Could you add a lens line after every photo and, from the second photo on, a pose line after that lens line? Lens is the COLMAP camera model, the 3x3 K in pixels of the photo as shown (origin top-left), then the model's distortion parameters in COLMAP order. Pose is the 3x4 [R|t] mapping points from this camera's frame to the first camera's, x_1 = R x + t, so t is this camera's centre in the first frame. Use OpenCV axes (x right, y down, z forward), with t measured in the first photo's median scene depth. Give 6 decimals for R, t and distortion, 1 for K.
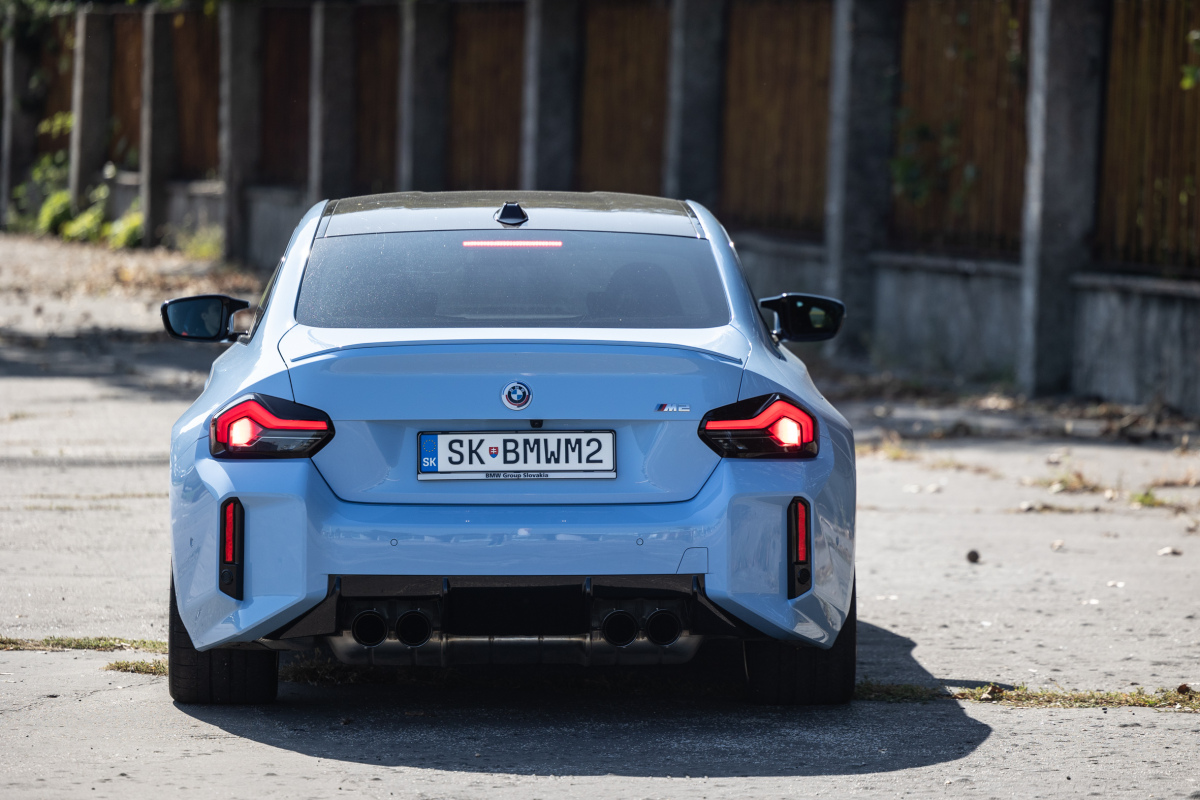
lens RADIAL K [[6203.7, 0, 600.0], [0, 6203.7, 400.0], [0, 0, 1]] dist [0.022074, 3.581750]
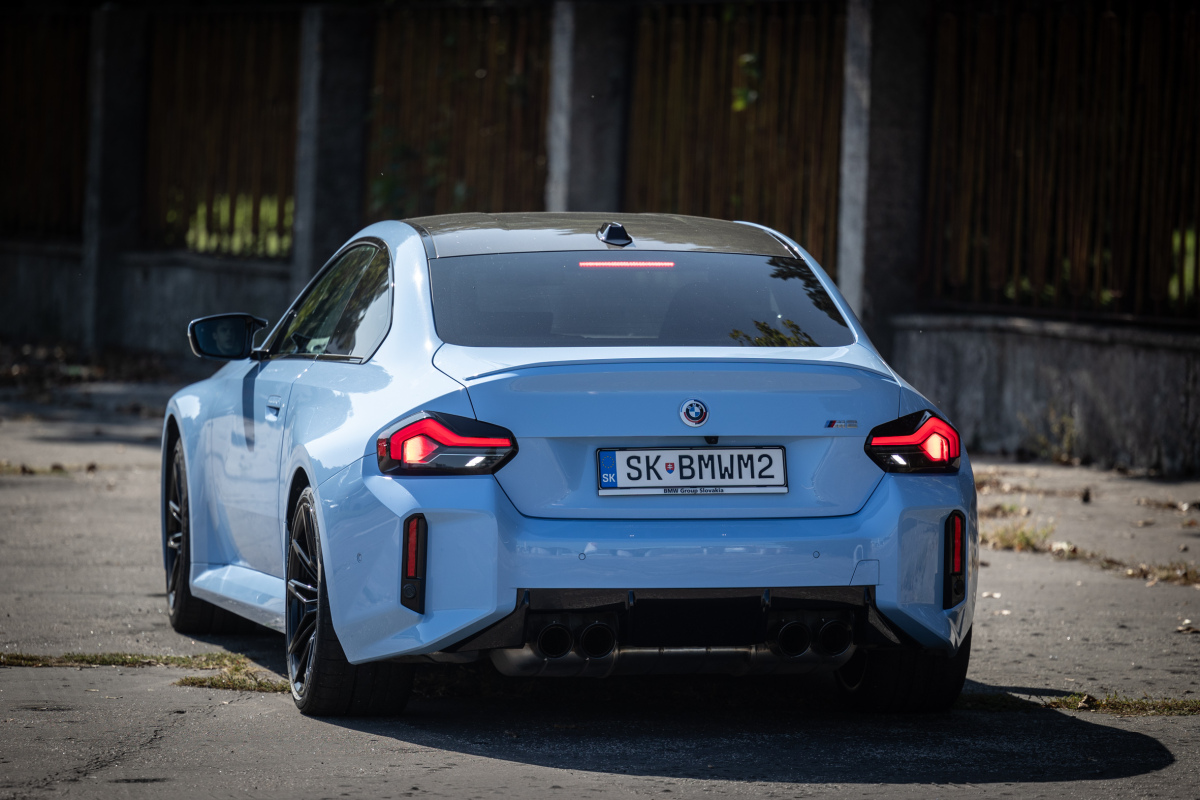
lens RADIAL K [[6274.5, 0, 600.0], [0, 6274.5, 400.0], [0, 0, 1]] dist [-0.060578, -13.764905]
pose [[0.987791, -0.002567, 0.155761, -0.190012], [0.003027, 0.999992, -0.002717, -0.000064], [-0.155753, 0.003155, 0.987791, -0.022881]]
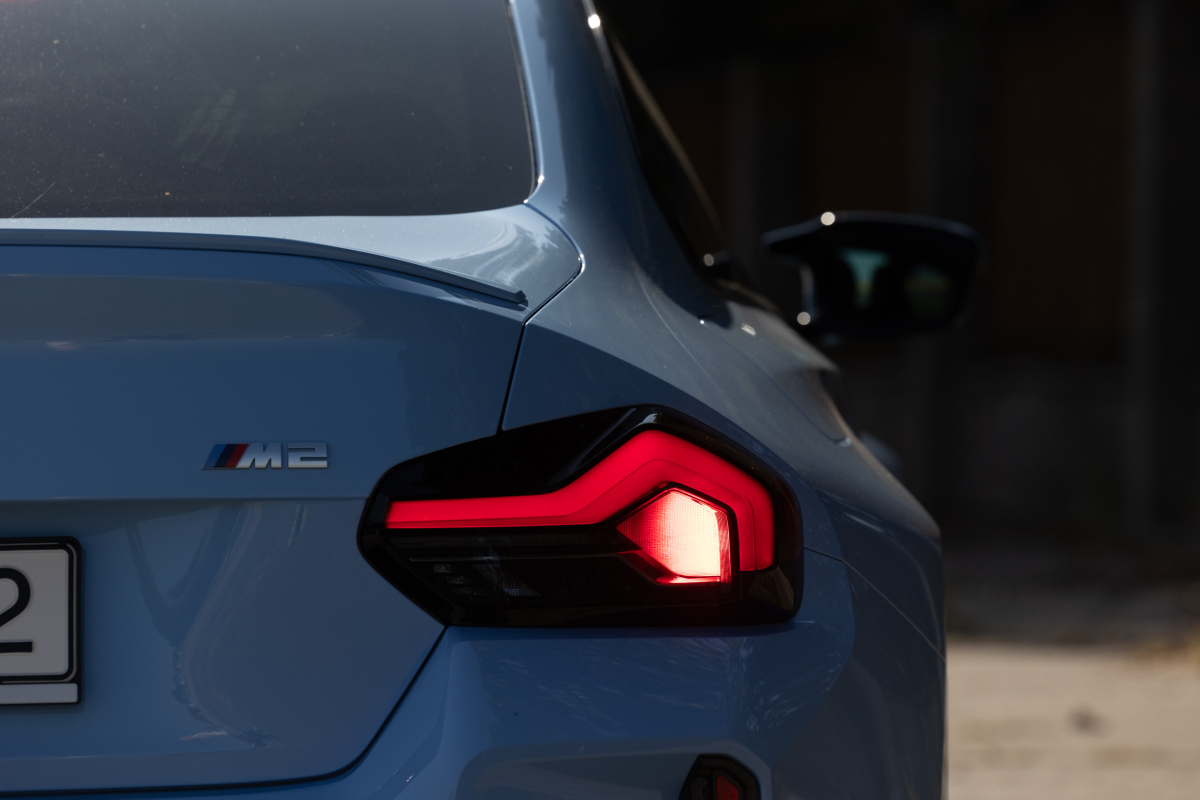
lens RADIAL K [[6996.1, 0, 600.0], [0, 6996.1, 400.0], [0, 0, 1]] dist [-0.018548, -2.013952]
pose [[0.998772, -0.019874, -0.045374, 0.041935], [0.018480, 0.999350, -0.030941, 0.008983], [0.045960, 0.030065, 0.998491, 0.674447]]
